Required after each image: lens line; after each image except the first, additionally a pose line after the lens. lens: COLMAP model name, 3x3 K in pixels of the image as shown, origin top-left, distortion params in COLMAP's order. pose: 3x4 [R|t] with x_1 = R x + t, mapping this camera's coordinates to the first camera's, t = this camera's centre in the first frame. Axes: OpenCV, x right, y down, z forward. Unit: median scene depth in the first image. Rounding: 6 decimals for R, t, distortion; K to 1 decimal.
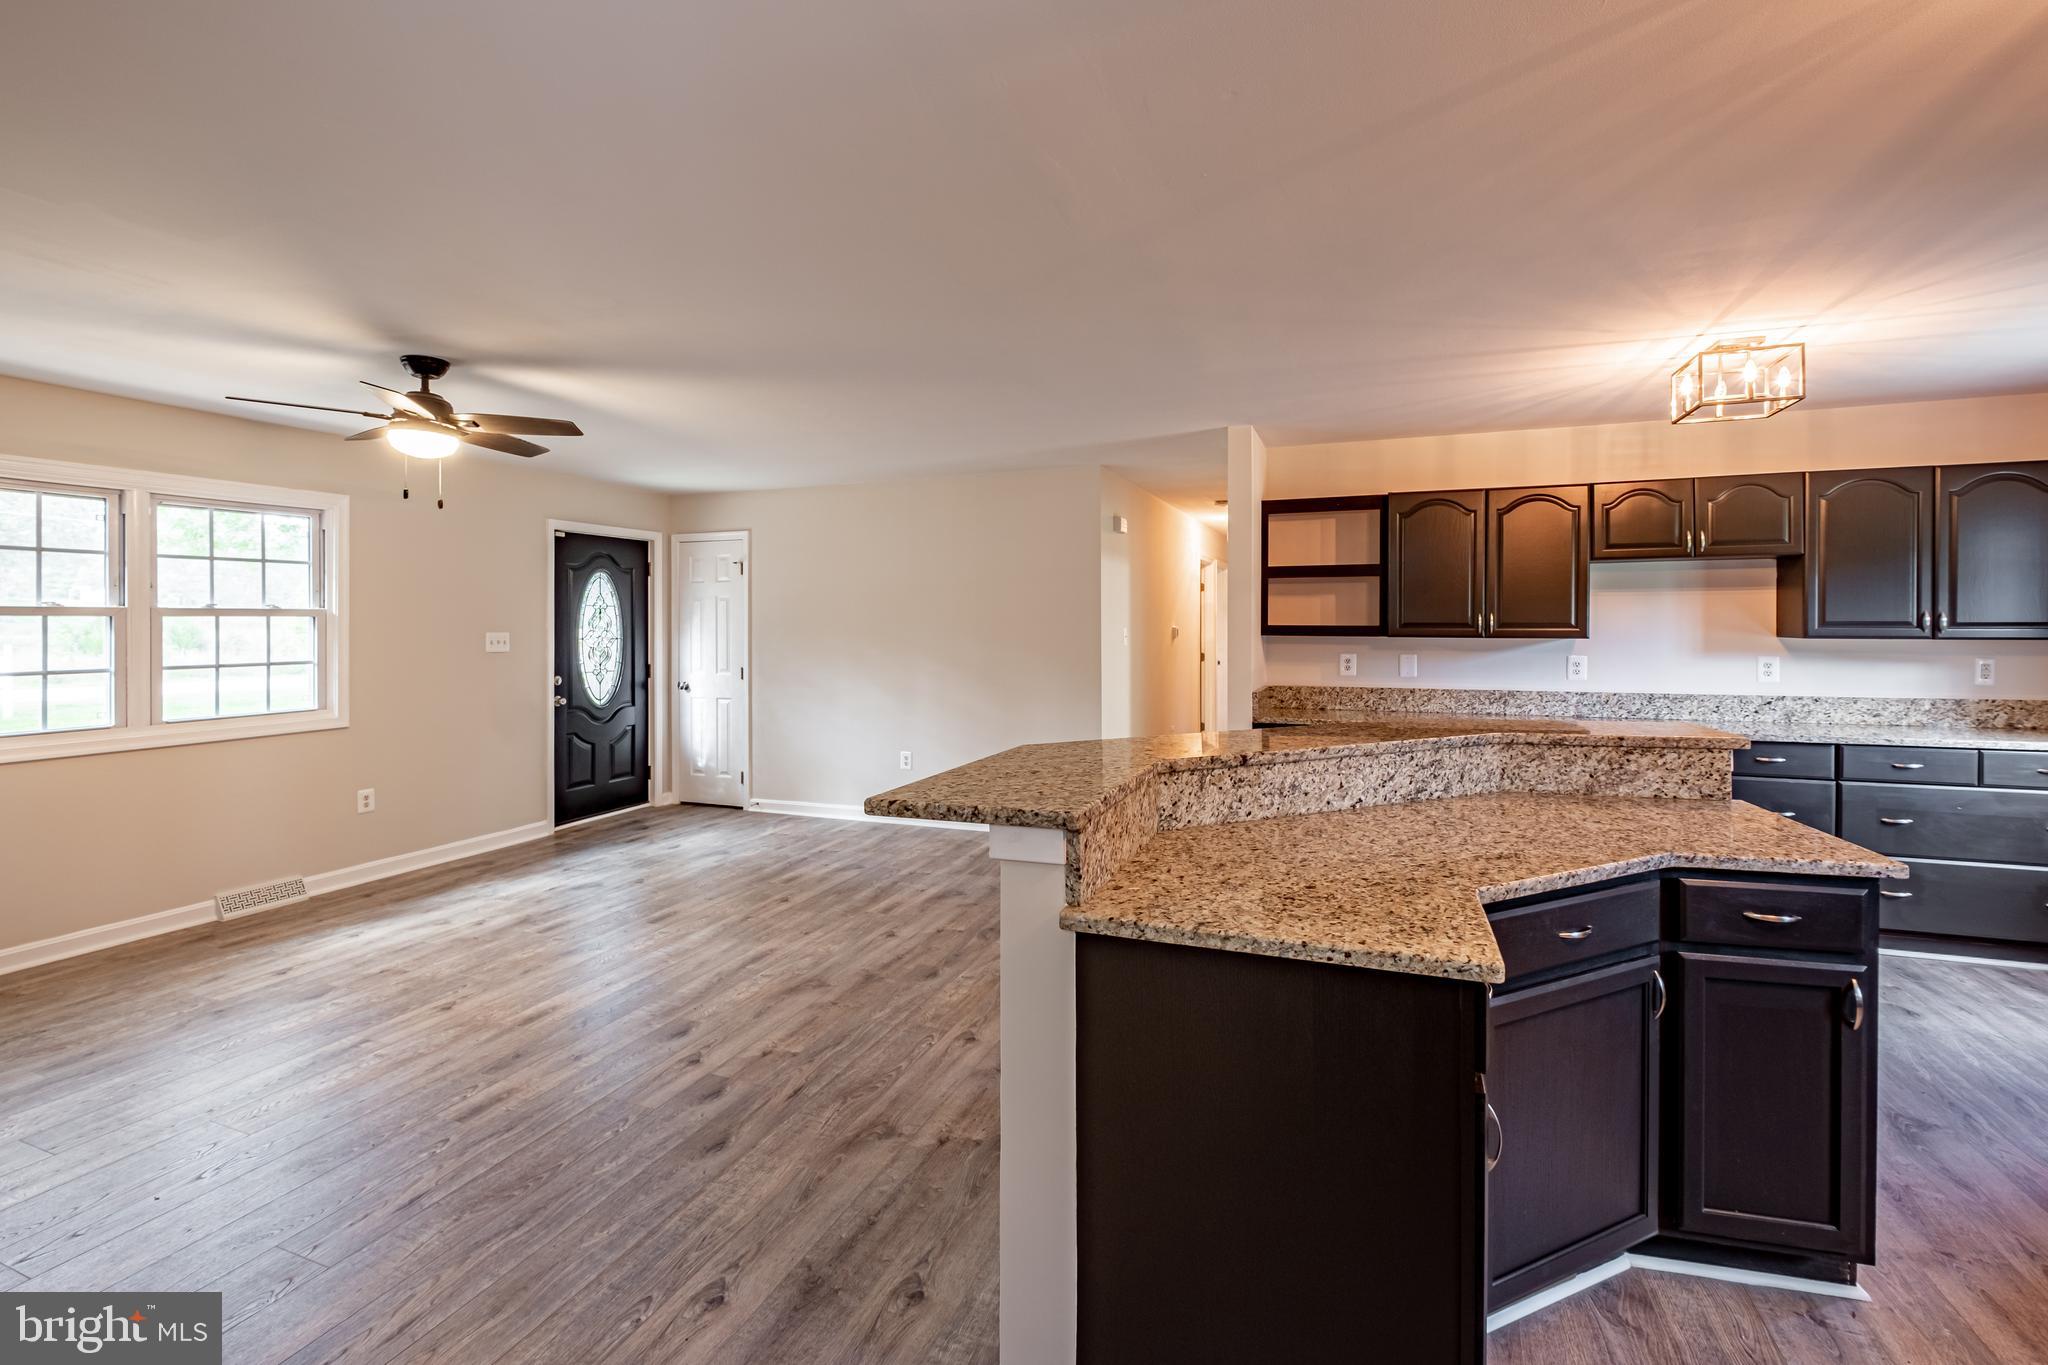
lens RADIAL K [[910.0, 0, 1007.0], [0, 910.0, 626.6], [0, 0, 1]] dist [-0.000958, -0.000699]
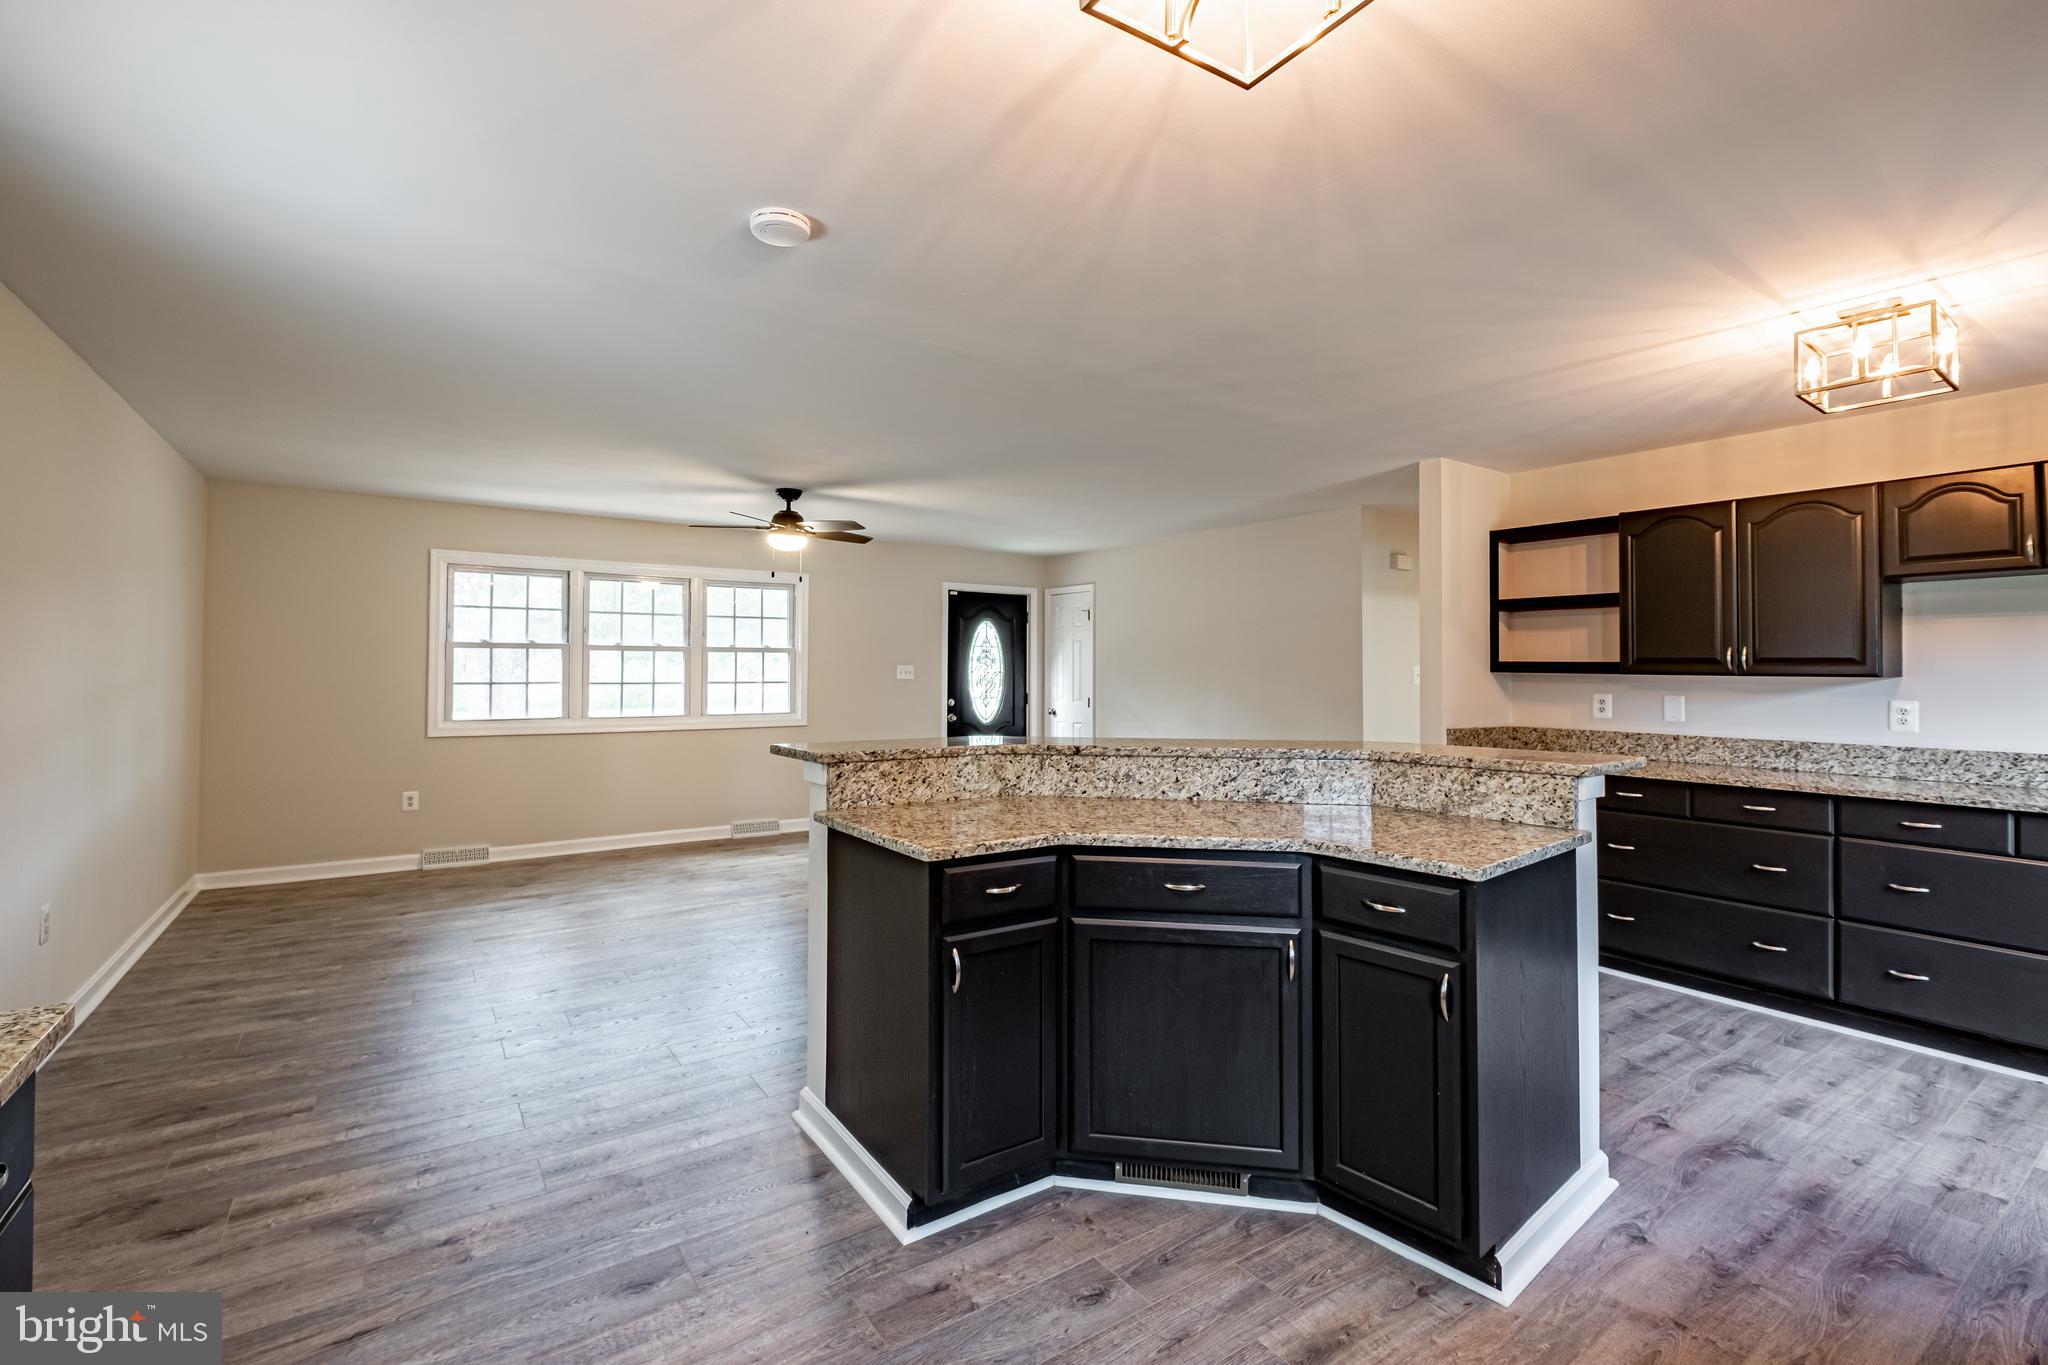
lens RADIAL K [[910.0, 0, 1013.8], [0, 910.0, 641.6], [0, 0, 1]] dist [-0.000958, -0.000699]
pose [[0.827772, -0.008378, -0.561001, 0.556127], [-0.011197, 0.999443, -0.031447, 0.018710], [0.560952, 0.032312, 0.827217, -0.091293]]
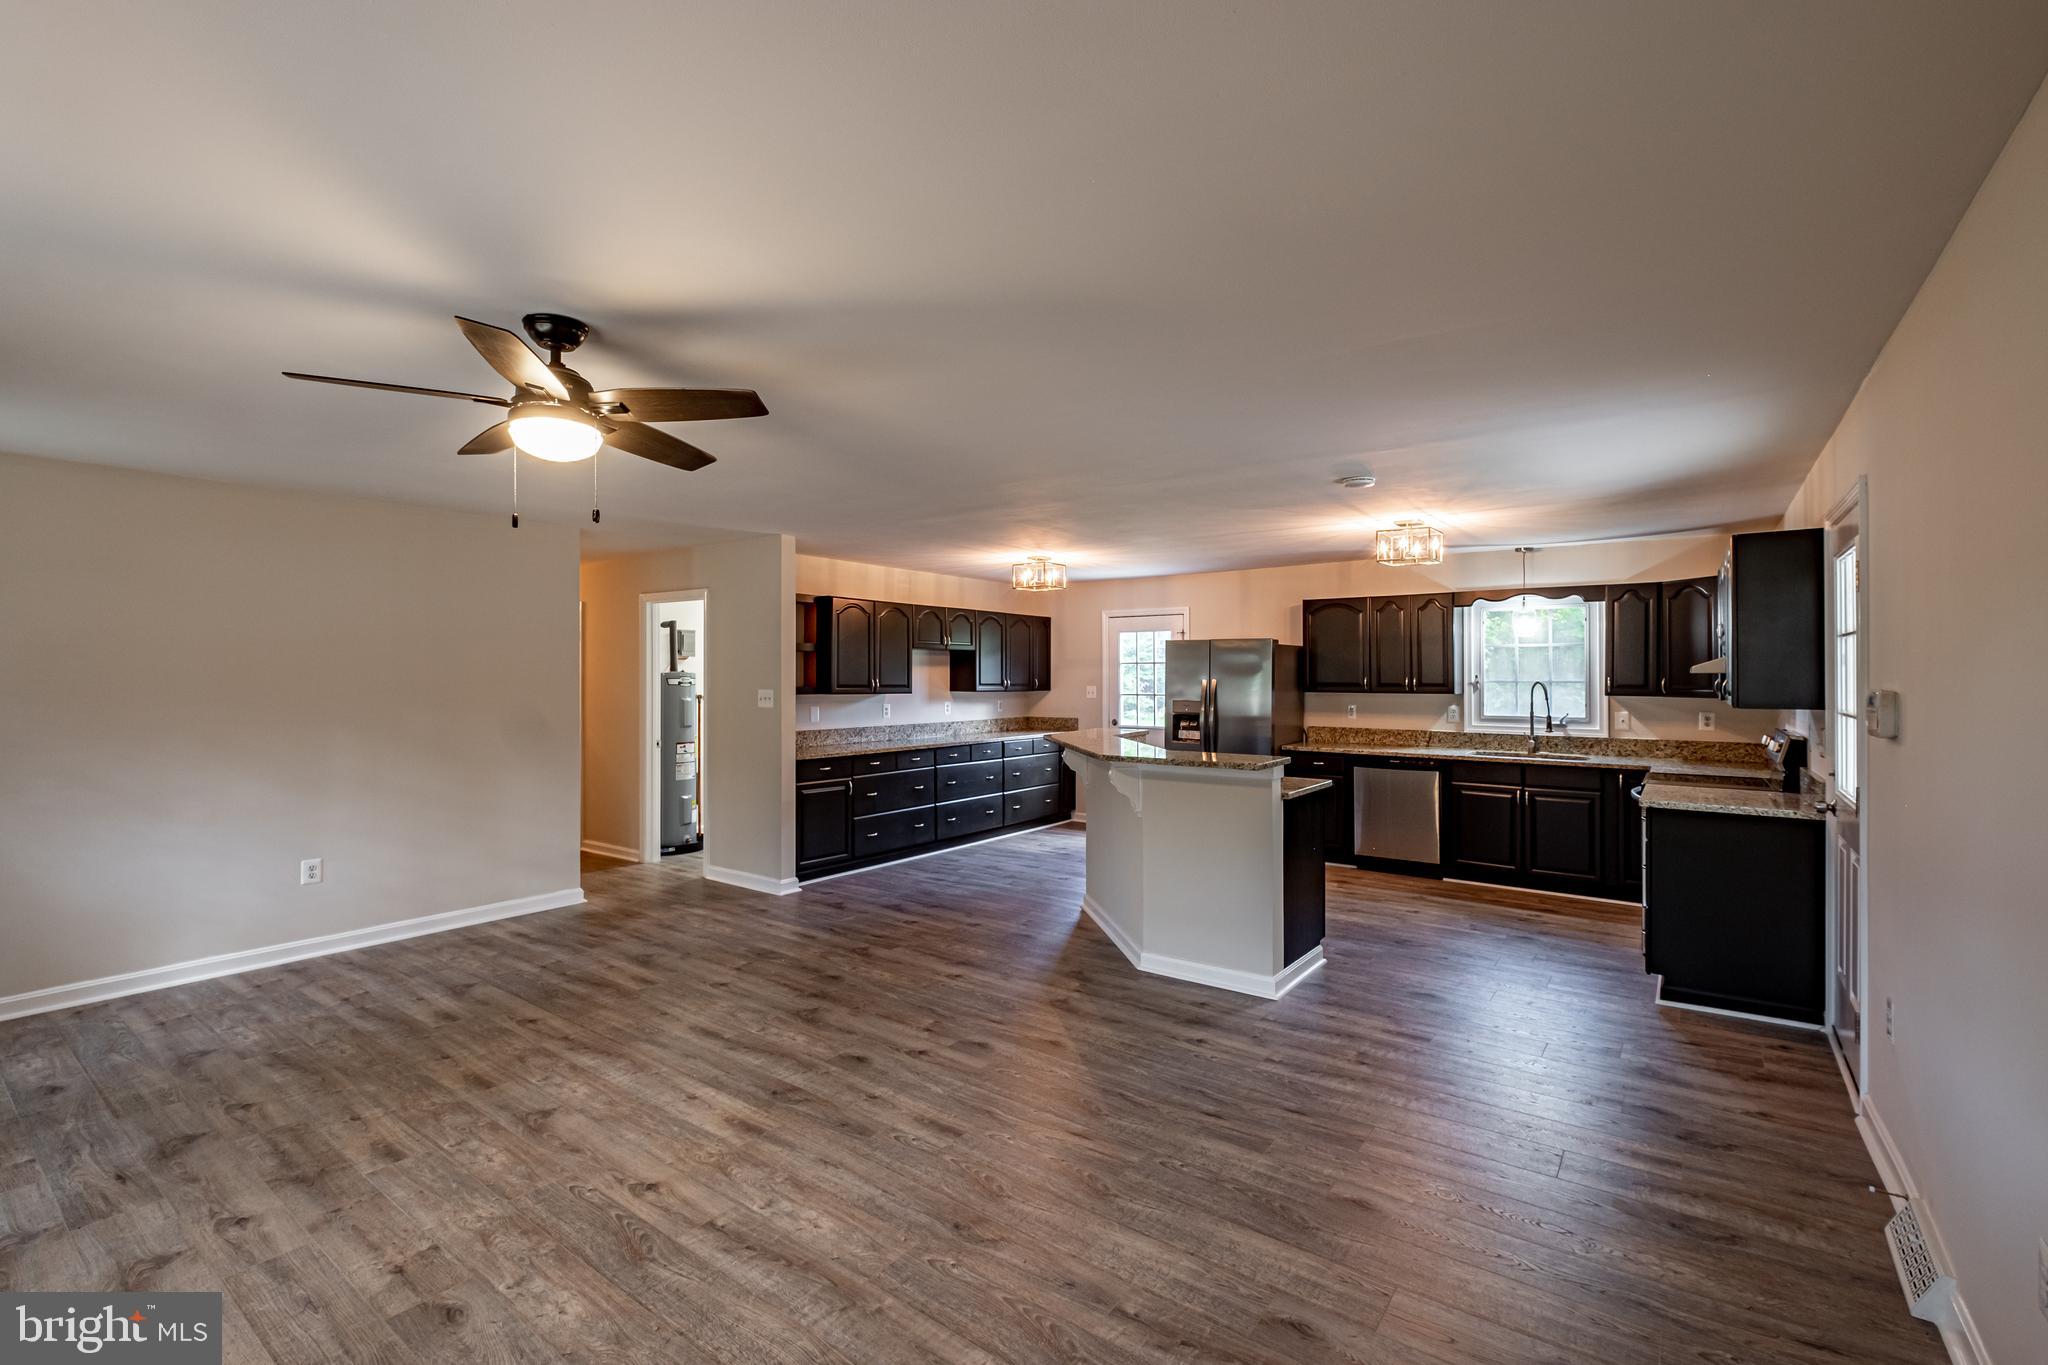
lens RADIAL K [[910.0, 0, 1005.0], [0, 910.0, 678.9], [0, 0, 1]] dist [-0.000958, -0.000699]
pose [[0.258778, 0.002606, 0.965933, -1.184314], [0.000333, 0.999996, -0.002787, -0.011511], [-0.965937, 0.001043, 0.258776, 0.463497]]
